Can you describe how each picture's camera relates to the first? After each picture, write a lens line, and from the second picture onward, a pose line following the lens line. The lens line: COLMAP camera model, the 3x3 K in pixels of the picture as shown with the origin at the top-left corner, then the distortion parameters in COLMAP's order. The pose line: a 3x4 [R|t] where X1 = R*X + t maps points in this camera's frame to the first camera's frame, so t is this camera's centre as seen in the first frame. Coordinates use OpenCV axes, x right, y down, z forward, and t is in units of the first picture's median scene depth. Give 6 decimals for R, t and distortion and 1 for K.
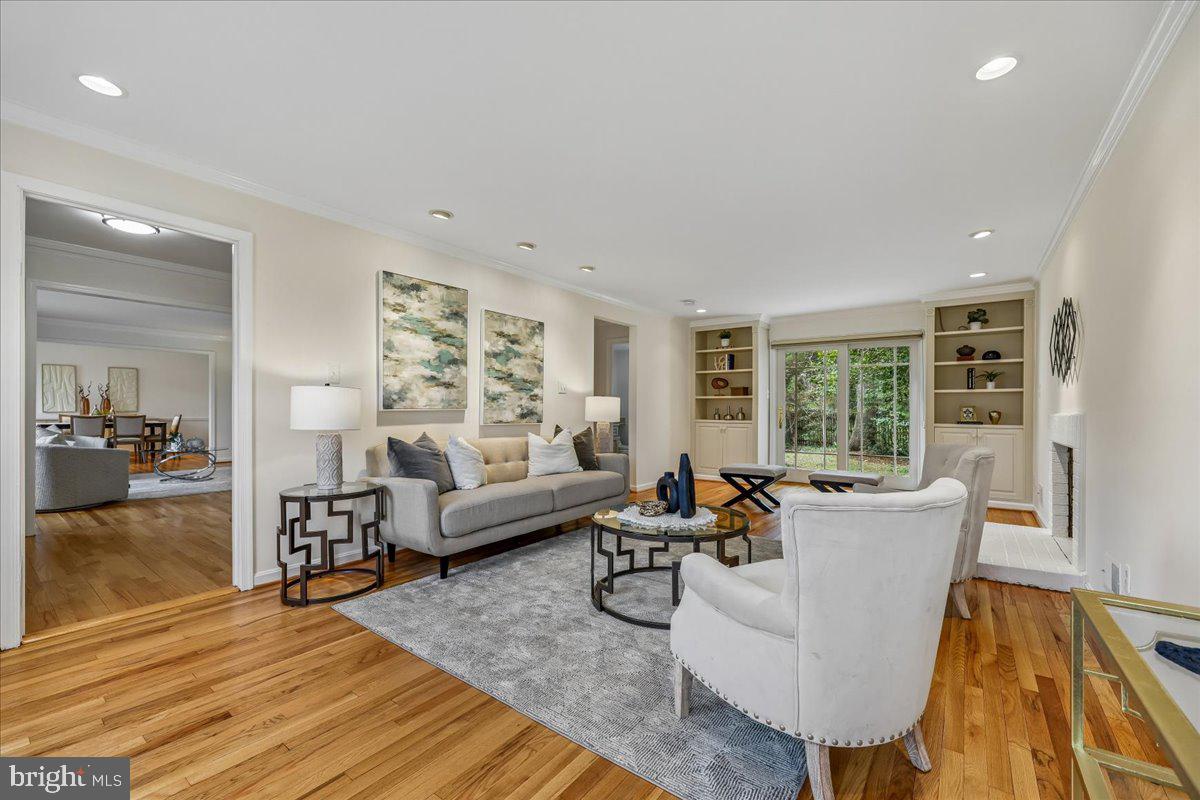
lens RADIAL K [[485.9, 0, 606.7], [0, 485.9, 408.1], [0, 0, 1]] dist [0.000693, 0.000029]
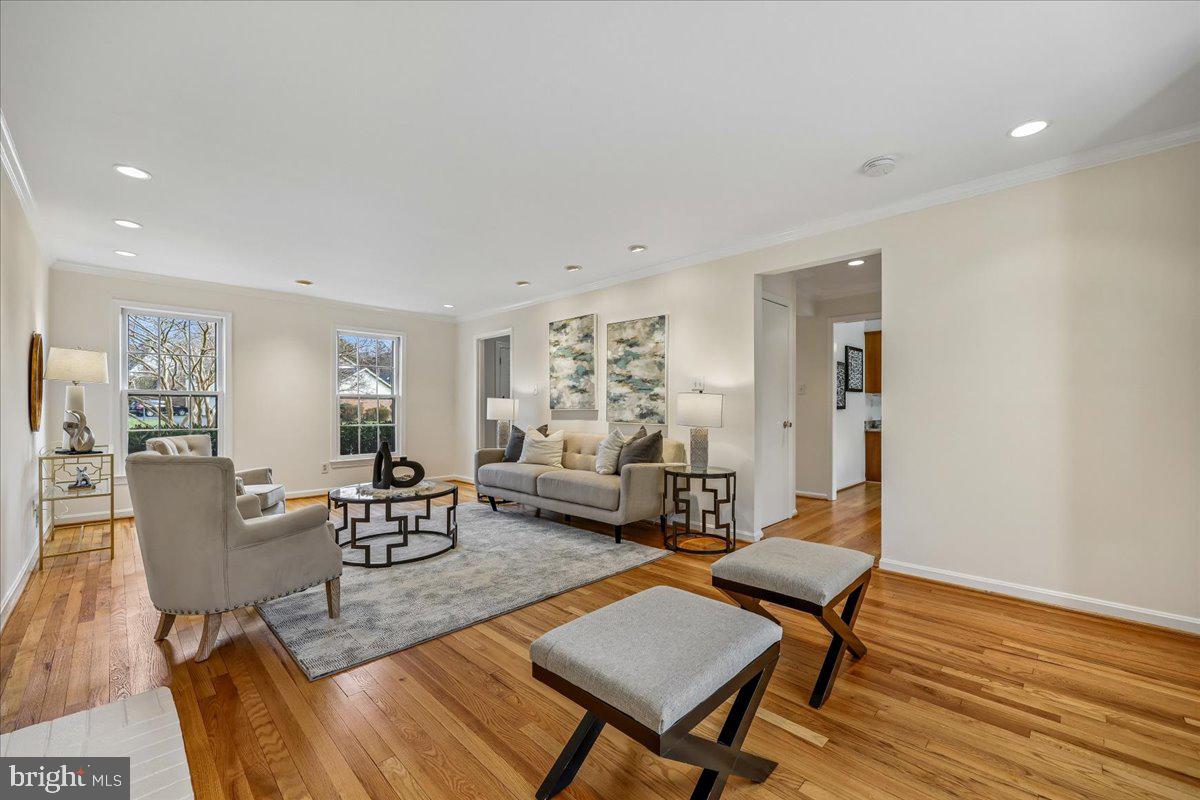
lens RADIAL K [[485.9, 0, 606.7], [0, 485.9, 408.1], [0, 0, 1]] dist [0.000693, 0.000029]
pose [[-0.139181, 0.004432, -0.990257, 0.896452], [0.008329, 0.999960, 0.003305, -0.004144], [0.990232, -0.007788, -0.139212, 1.143488]]
